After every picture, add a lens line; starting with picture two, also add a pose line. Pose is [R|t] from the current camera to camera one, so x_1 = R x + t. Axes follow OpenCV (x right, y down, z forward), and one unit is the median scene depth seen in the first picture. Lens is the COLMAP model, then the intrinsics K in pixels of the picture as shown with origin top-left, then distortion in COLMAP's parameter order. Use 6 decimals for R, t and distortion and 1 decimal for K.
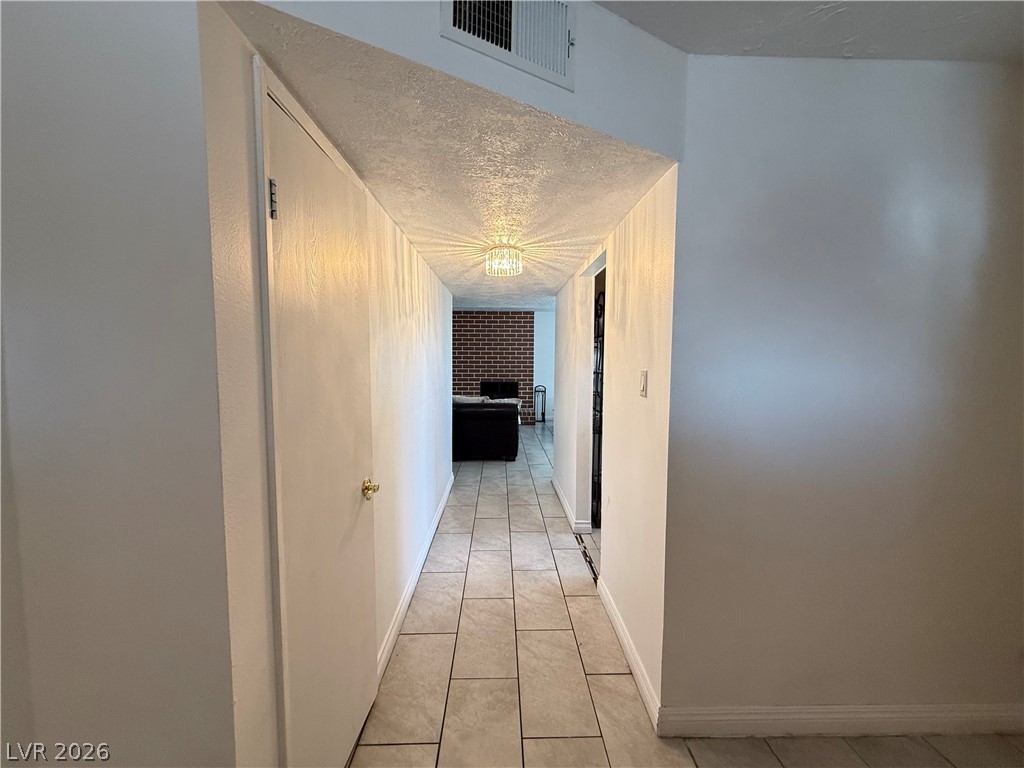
lens RADIAL K [[410.2, 0, 512.7], [0, 410.2, 382.4], [0, 0, 1]] dist [0.007979, -0.000007]
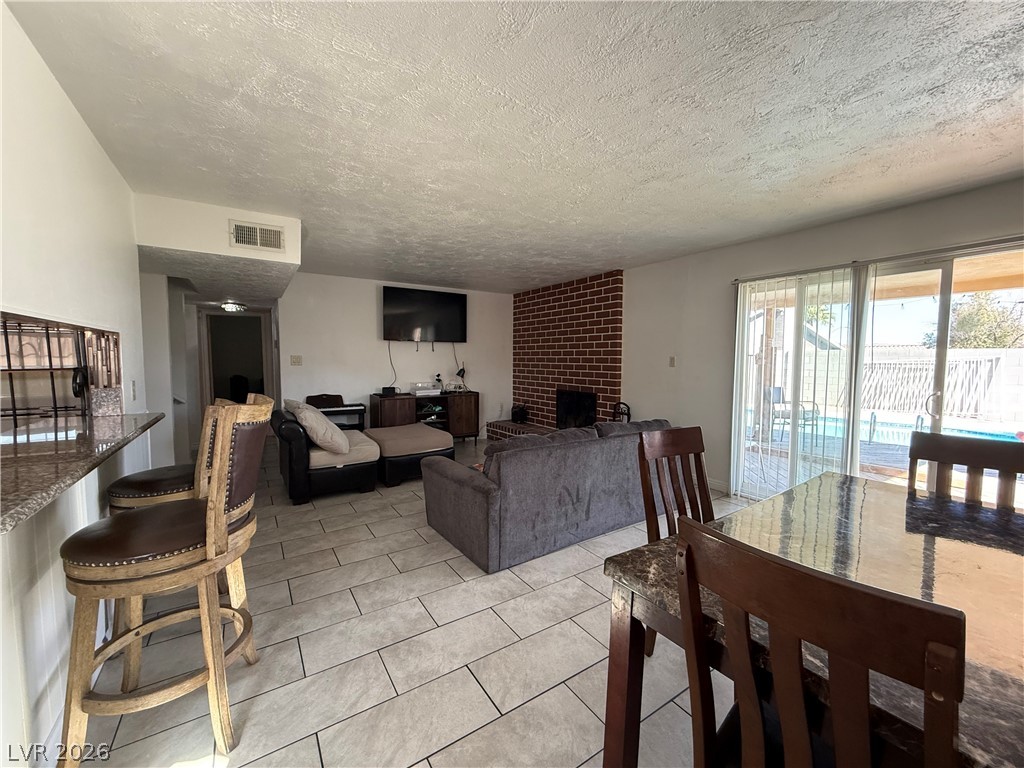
lens RADIAL K [[410.2, 0, 511.9], [0, 410.2, 384.0], [0, 0, 1]] dist [0.007979, -0.000007]
pose [[0.514494, 0.055276, -0.855710, 0.461746], [-0.061359, 0.997735, 0.027558, -0.023602], [0.855296, 0.038327, 0.516721, 0.587798]]
